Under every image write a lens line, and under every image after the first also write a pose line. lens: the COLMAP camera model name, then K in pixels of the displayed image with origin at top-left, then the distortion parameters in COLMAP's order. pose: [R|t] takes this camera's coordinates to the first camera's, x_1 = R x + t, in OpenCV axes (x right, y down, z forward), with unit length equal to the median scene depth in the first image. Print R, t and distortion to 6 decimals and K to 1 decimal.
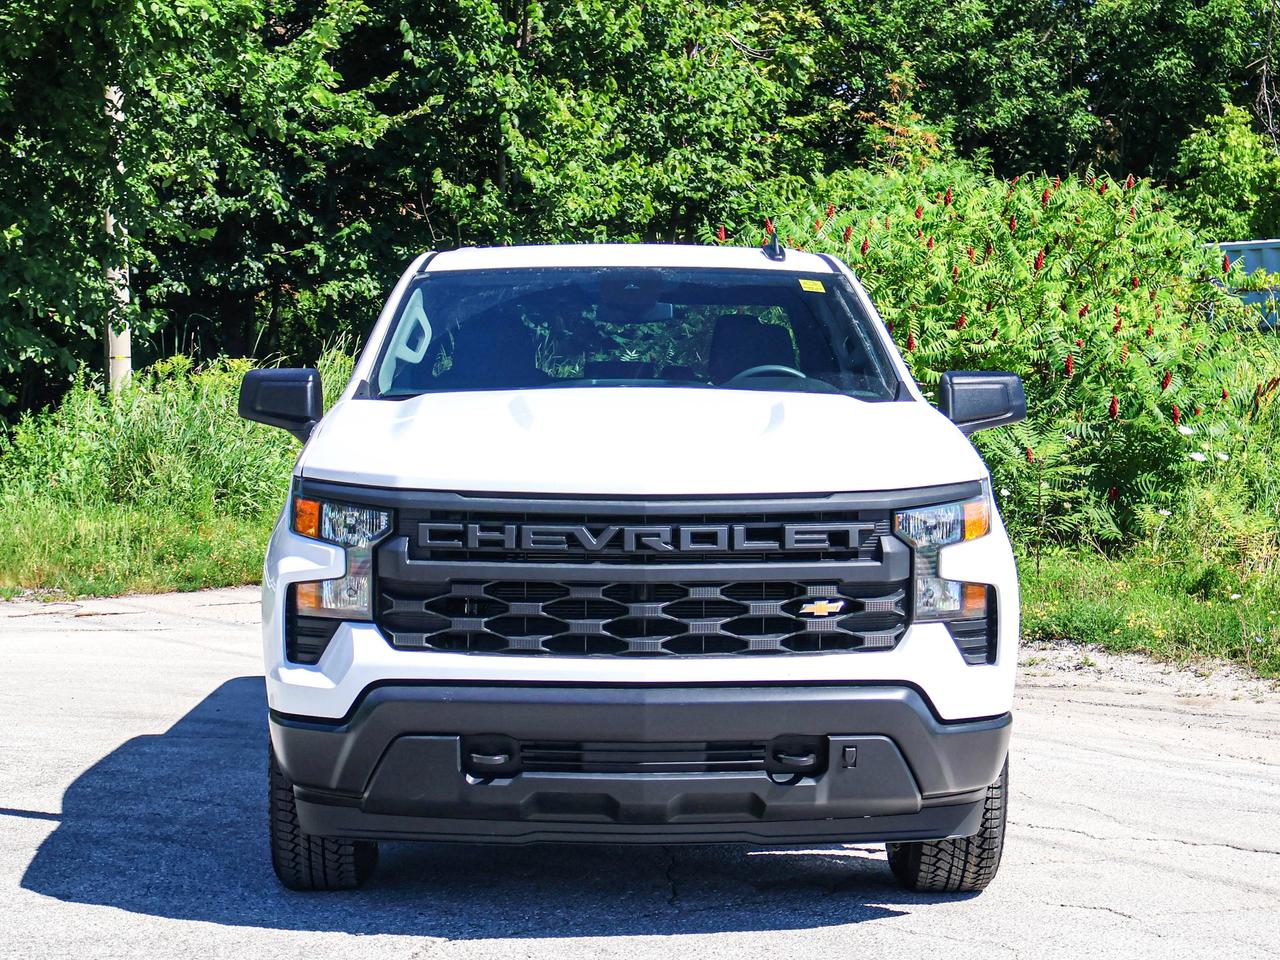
lens RADIAL K [[2835.6, 0, 587.9], [0, 2835.6, 482.2], [0, 0, 1]] dist [0.062847, -0.311307]
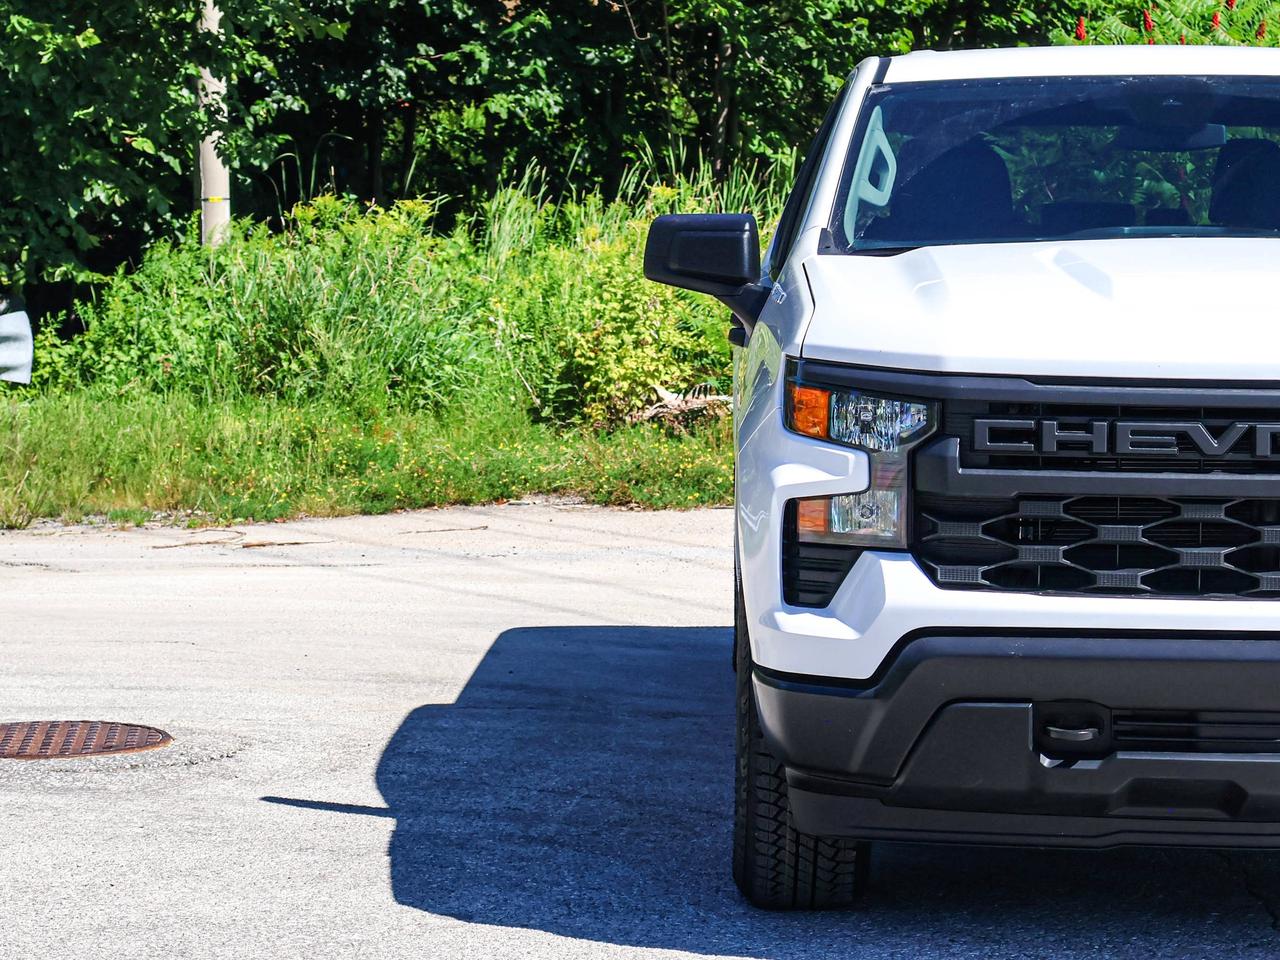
lens RADIAL K [[3853.5, 0, 720.4], [0, 3853.5, 398.9], [0, 0, 1]] dist [0.105587, 1.290978]
pose [[0.999950, -0.000312, -0.009962, -0.113022], [0.000394, 0.999966, 0.008245, 0.000648], [0.009959, -0.008249, 0.999916, -0.019464]]
